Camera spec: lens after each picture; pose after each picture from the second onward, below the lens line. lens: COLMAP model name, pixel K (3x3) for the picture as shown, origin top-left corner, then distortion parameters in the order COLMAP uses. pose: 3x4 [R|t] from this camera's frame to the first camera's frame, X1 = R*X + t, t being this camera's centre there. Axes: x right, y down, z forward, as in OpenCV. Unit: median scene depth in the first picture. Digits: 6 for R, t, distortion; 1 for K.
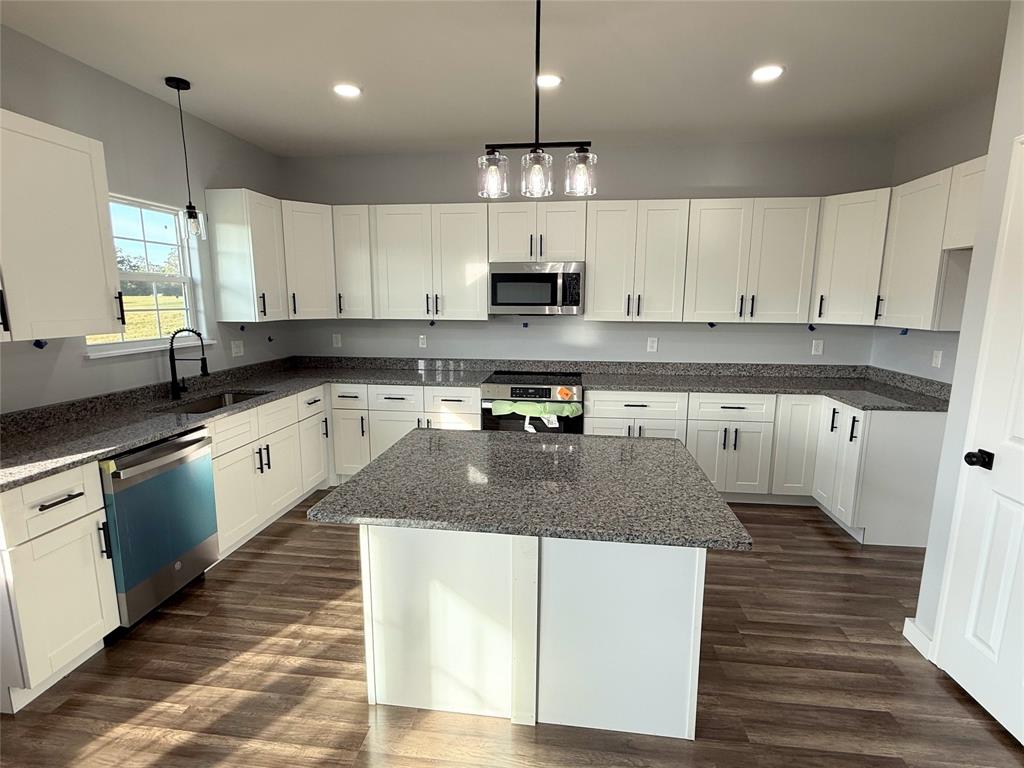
lens RADIAL K [[493.2, 0, 512.0], [0, 493.2, 384.0], [0, 0, 1]] dist [0.001485, 0.000553]
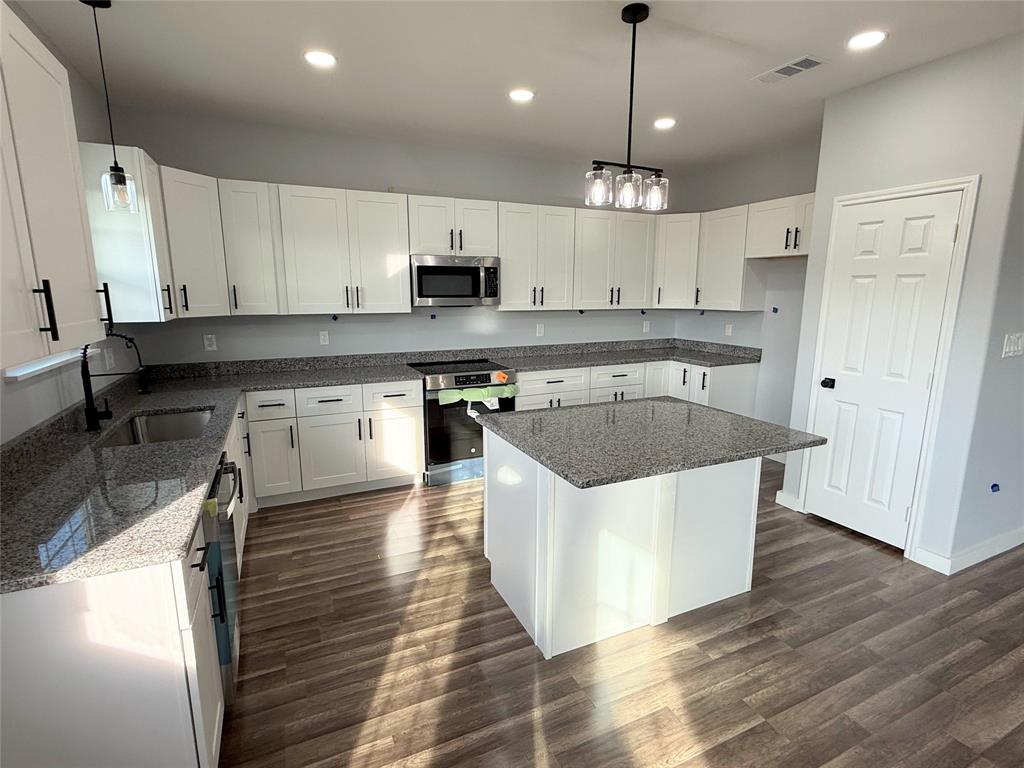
lens RADIAL K [[493.2, 0, 512.0], [0, 493.2, 384.0], [0, 0, 1]] dist [0.001485, 0.000553]
pose [[0.853059, -0.099732, 0.512195, -0.432824], [0.091607, 0.994944, 0.041161, -0.008515], [-0.513711, 0.011808, 0.857882, 0.044314]]
